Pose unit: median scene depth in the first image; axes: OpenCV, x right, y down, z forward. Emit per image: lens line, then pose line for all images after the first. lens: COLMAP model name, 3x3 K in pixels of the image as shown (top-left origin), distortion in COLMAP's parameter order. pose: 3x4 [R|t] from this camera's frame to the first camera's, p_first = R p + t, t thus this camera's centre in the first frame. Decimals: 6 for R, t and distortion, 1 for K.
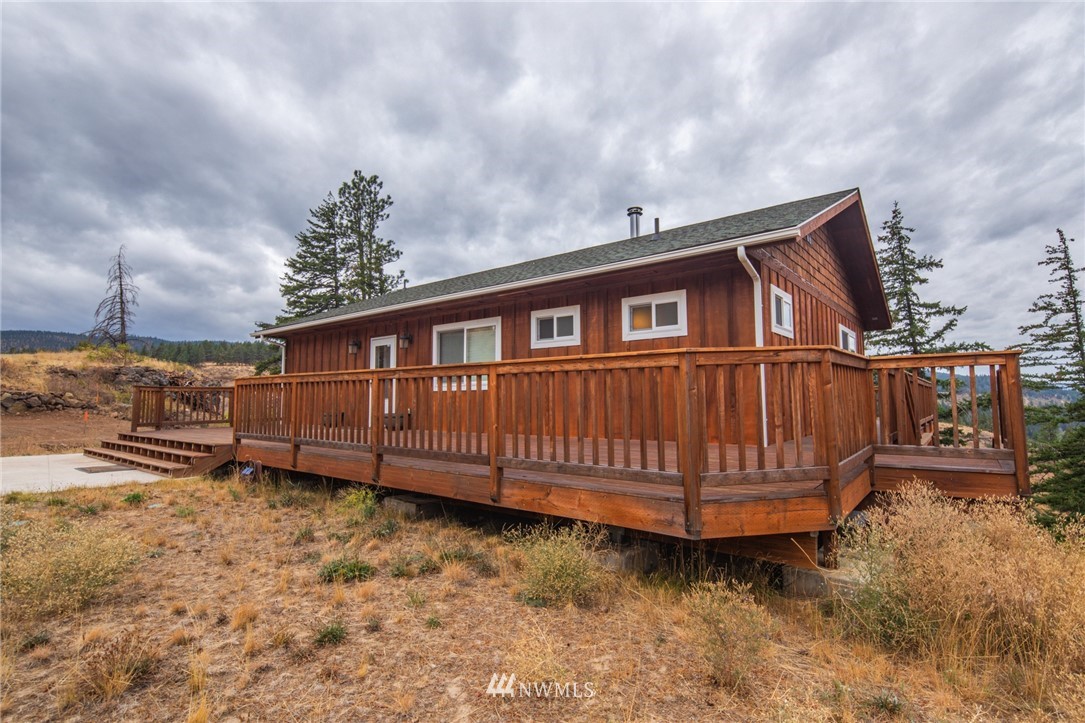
lens RADIAL K [[522.9, 0, 541.6], [0, 522.9, 359.7], [0, 0, 1]] dist [0.003945, -0.000894]
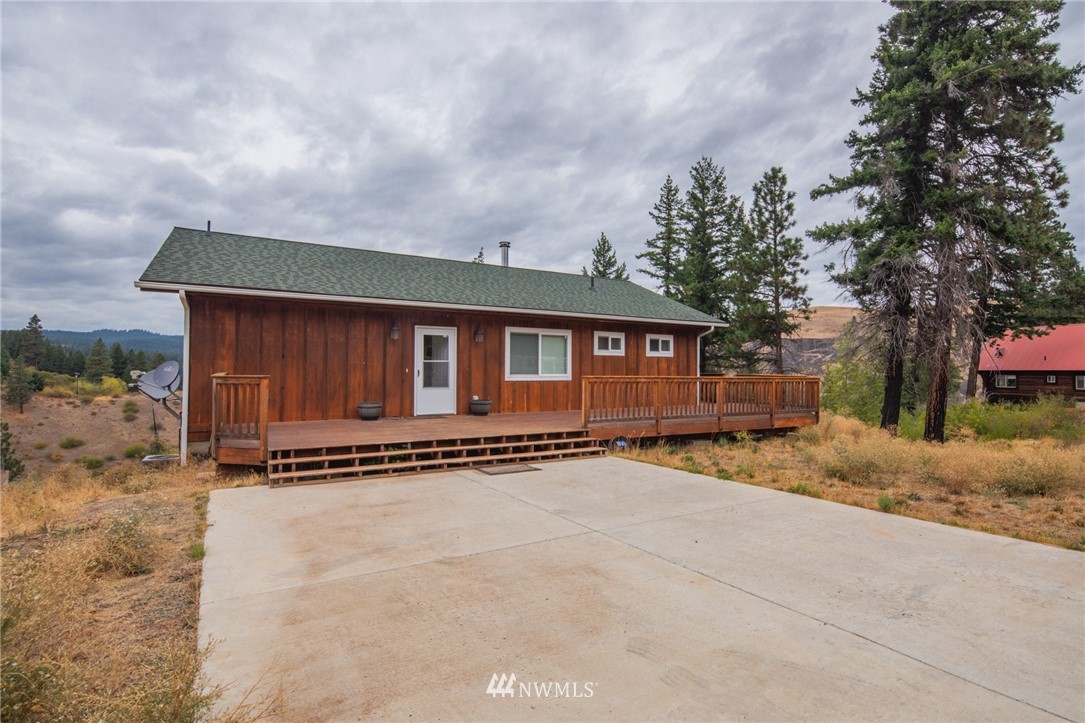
lens RADIAL K [[522.9, 0, 542.0], [0, 522.9, 362.3], [0, 0, 1]] dist [0.003945, -0.000894]
pose [[0.274167, 0.006420, 0.961661, -1.593598], [-0.077593, 0.996865, 0.015466, -0.011423], [-0.958547, -0.078859, 0.273805, 0.736512]]
